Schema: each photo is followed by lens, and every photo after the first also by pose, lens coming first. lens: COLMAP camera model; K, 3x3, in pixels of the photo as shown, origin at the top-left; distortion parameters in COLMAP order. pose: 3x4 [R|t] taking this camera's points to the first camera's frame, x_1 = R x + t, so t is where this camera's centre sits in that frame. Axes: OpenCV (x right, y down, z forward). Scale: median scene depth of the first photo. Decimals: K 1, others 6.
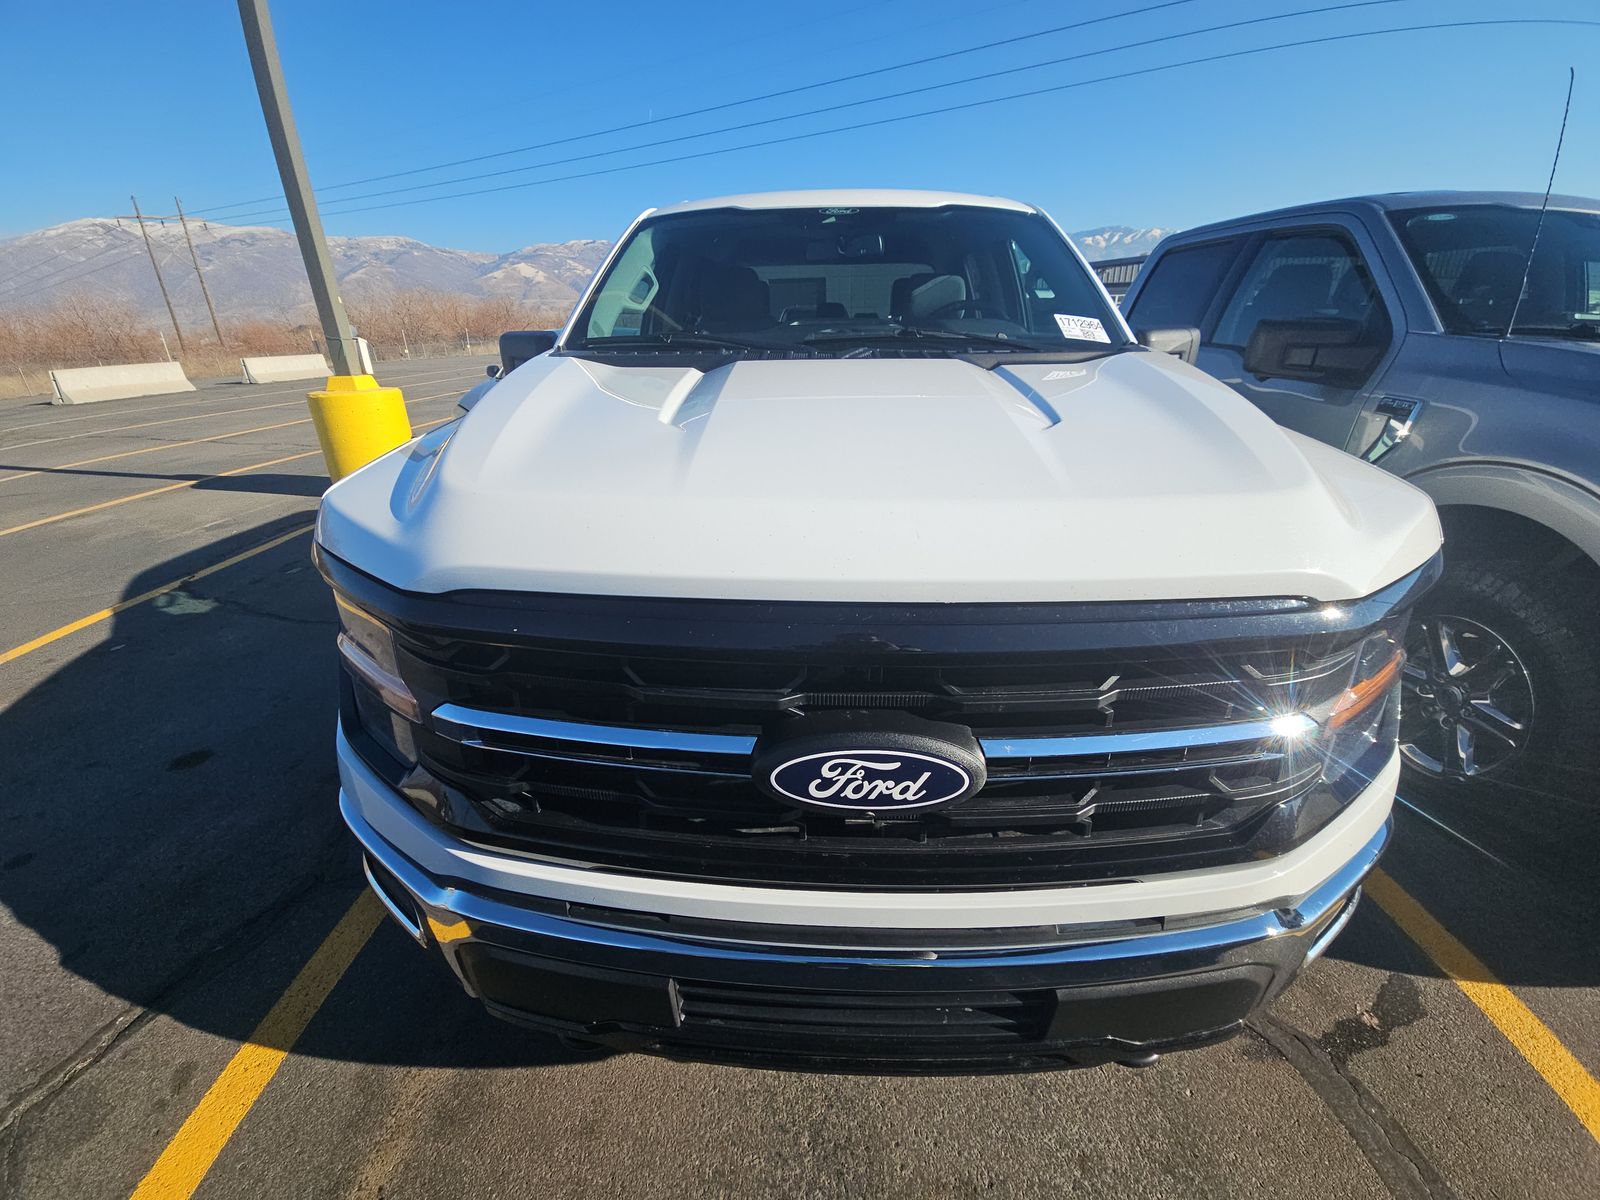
lens RADIAL K [[643.5, 0, 800.0], [0, 643.5, 600.0], [0, 0, 1]] dist [0.000731, 0.000144]
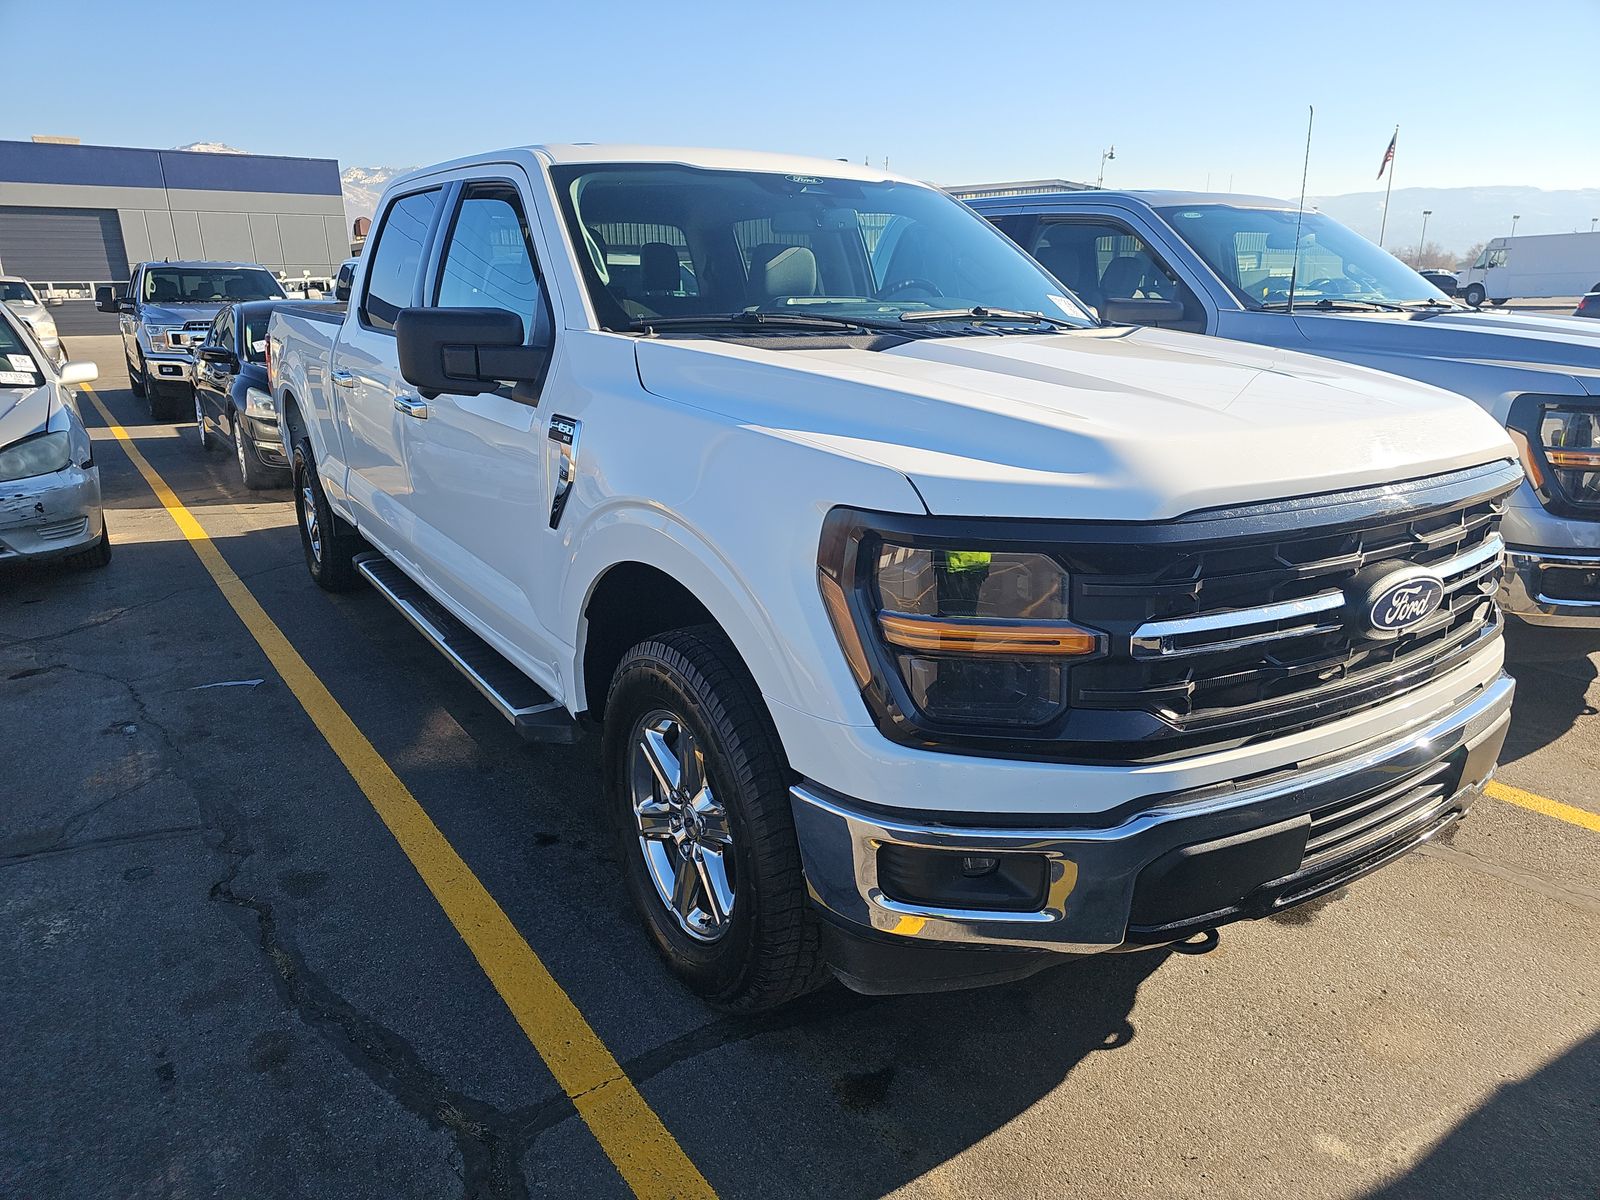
lens RADIAL K [[1033.9, 0, 816.4], [0, 1033.9, 599.5], [0, 0, 1]] dist [0.044269, -0.023019]
pose [[0.813824, -0.157008, 0.559499, -1.311389], [0.223294, 0.973382, -0.051642, 0.051316], [-0.536499, 0.166960, 0.827220, -0.146877]]
